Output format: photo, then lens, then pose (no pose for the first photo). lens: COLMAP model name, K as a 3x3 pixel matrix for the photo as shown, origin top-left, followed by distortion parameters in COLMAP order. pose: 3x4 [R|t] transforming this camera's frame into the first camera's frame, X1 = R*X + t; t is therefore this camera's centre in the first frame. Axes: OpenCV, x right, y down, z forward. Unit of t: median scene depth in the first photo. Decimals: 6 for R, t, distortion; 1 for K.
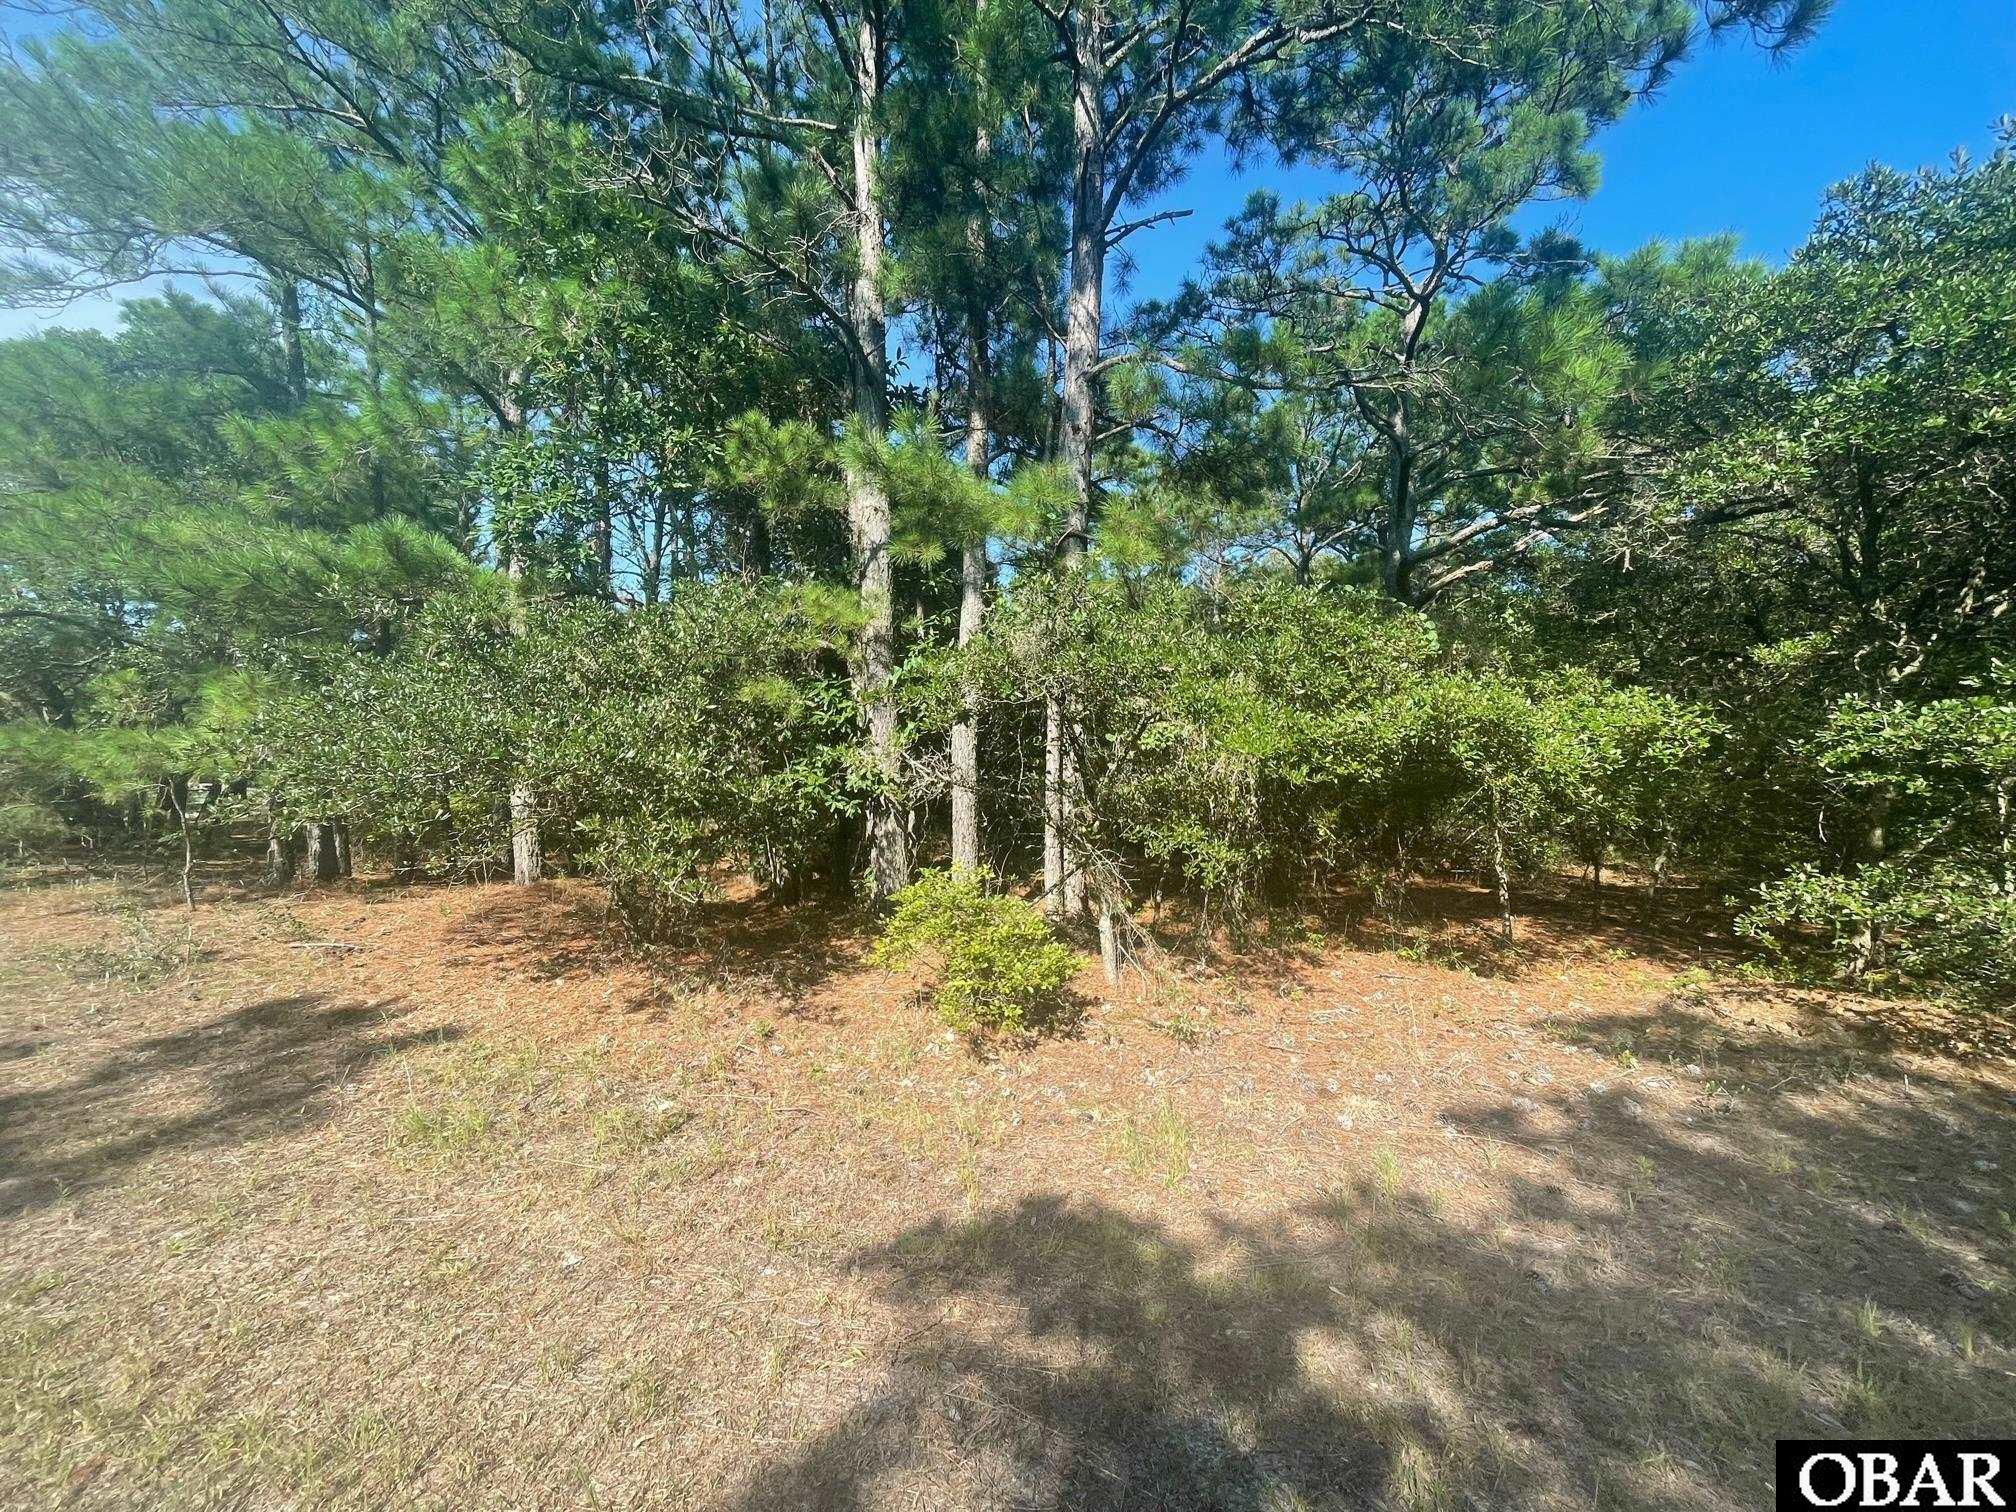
lens RADIAL K [[809.3, 0, 1025.9], [0, 809.3, 750.7], [0, 0, 1]] dist [0.007718, -0.001531]
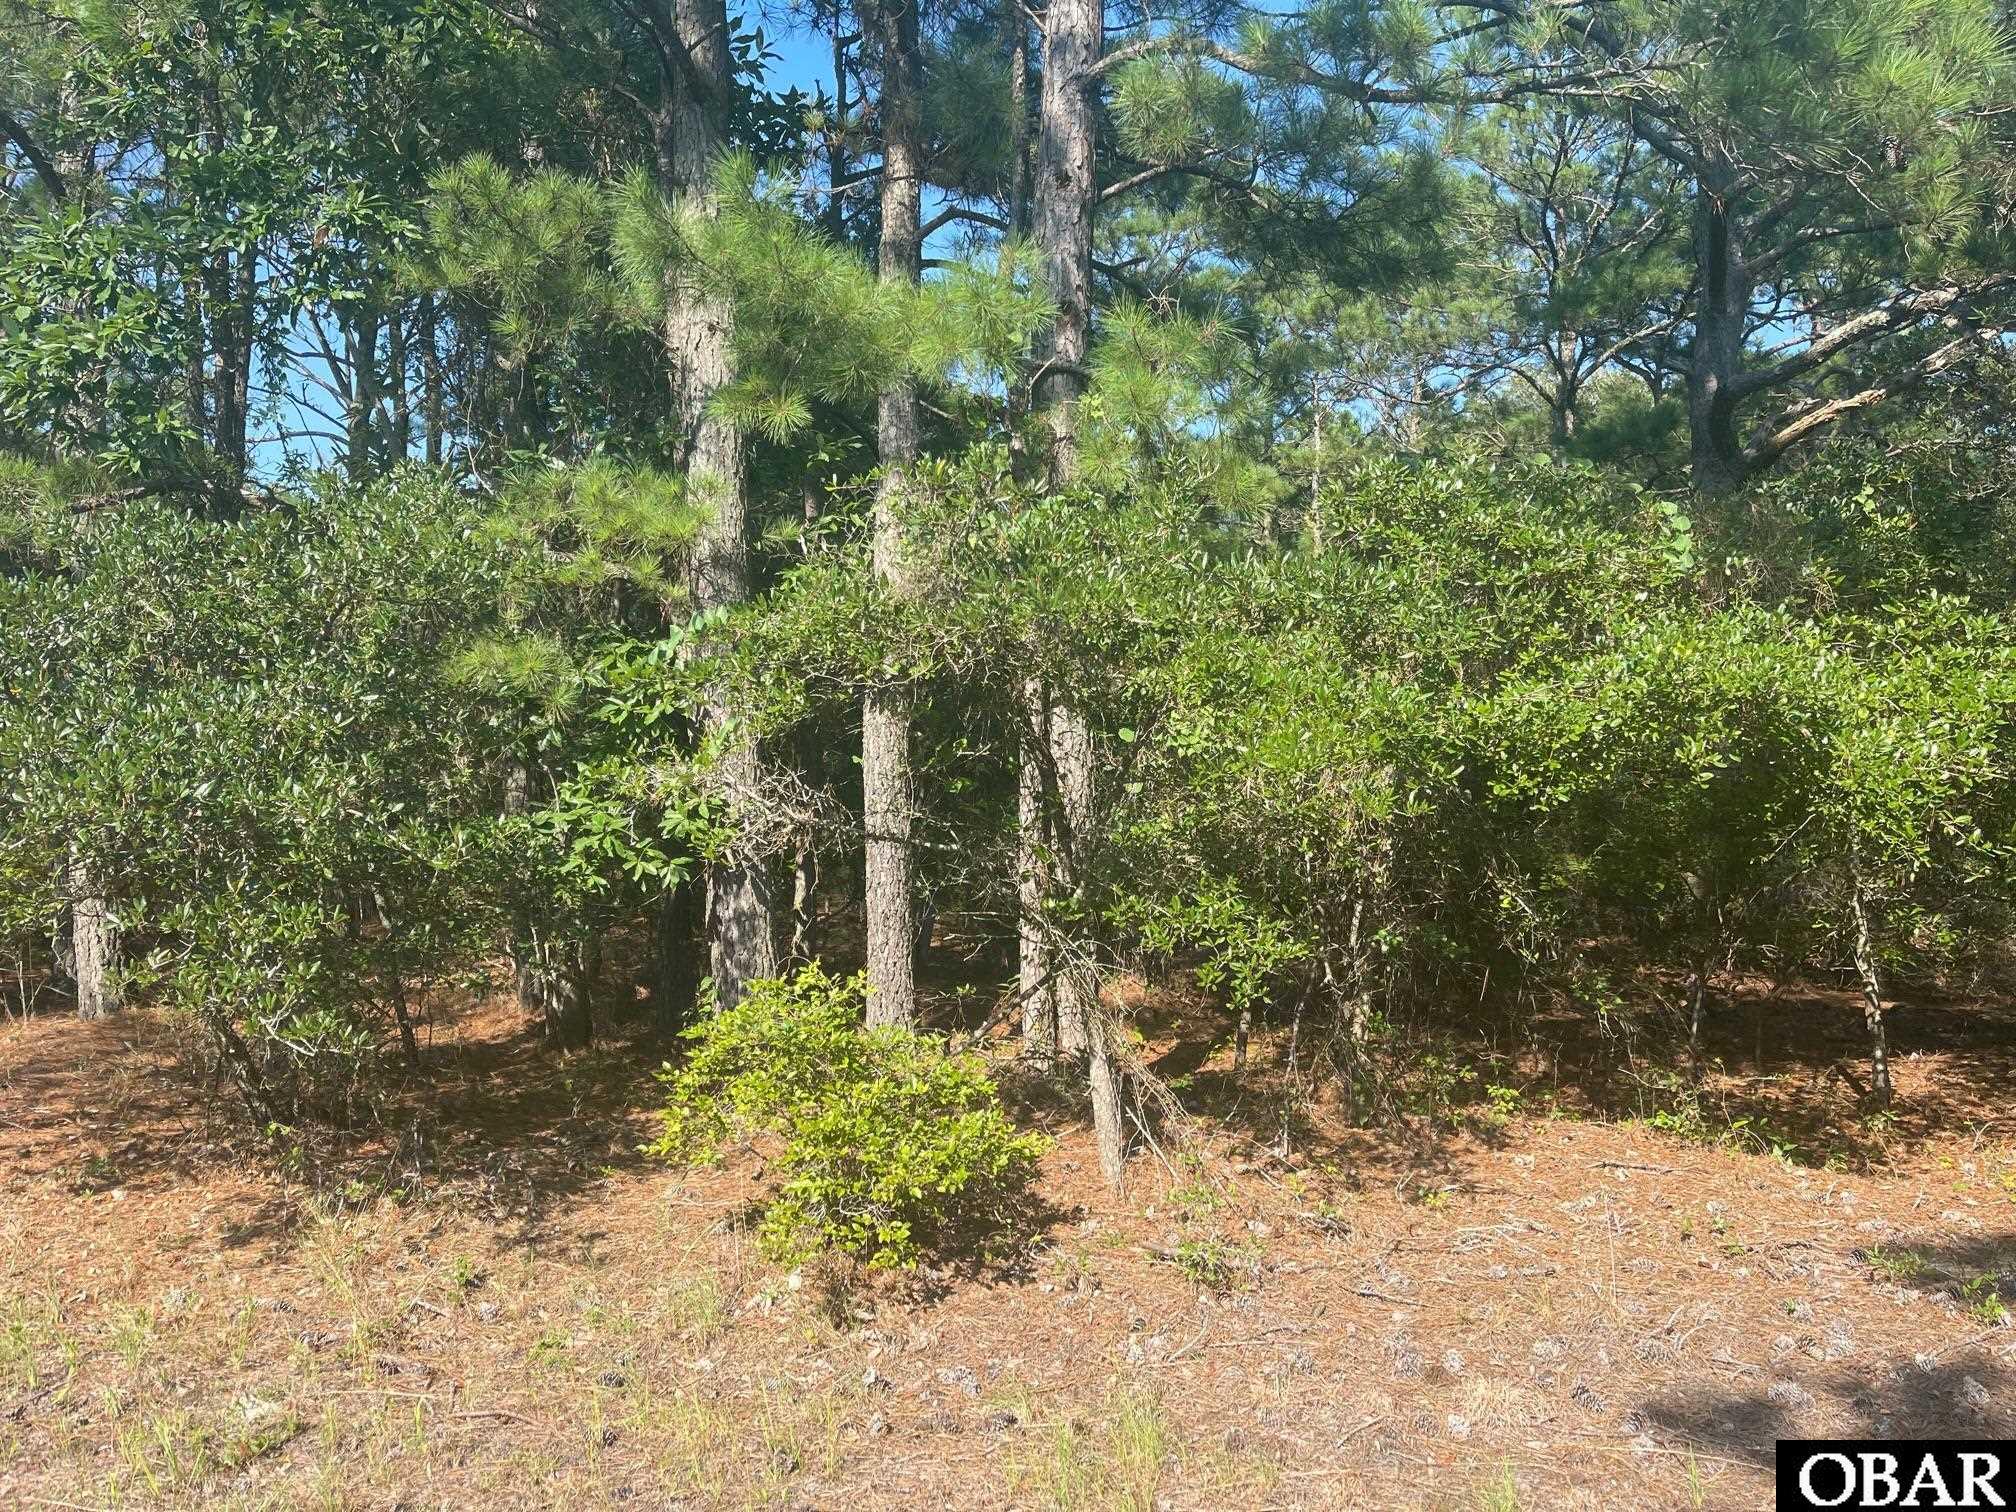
lens RADIAL K [[1536.9, 0, 1104.3], [0, 1536.9, 725.5], [0, 0, 1]] dist [0.054936, -0.045928]
pose [[0.999684, -0.016496, -0.018970, 0.111172], [0.016252, 0.999784, -0.012954, -0.009841], [0.019179, 0.012641, 0.999736, -0.052384]]
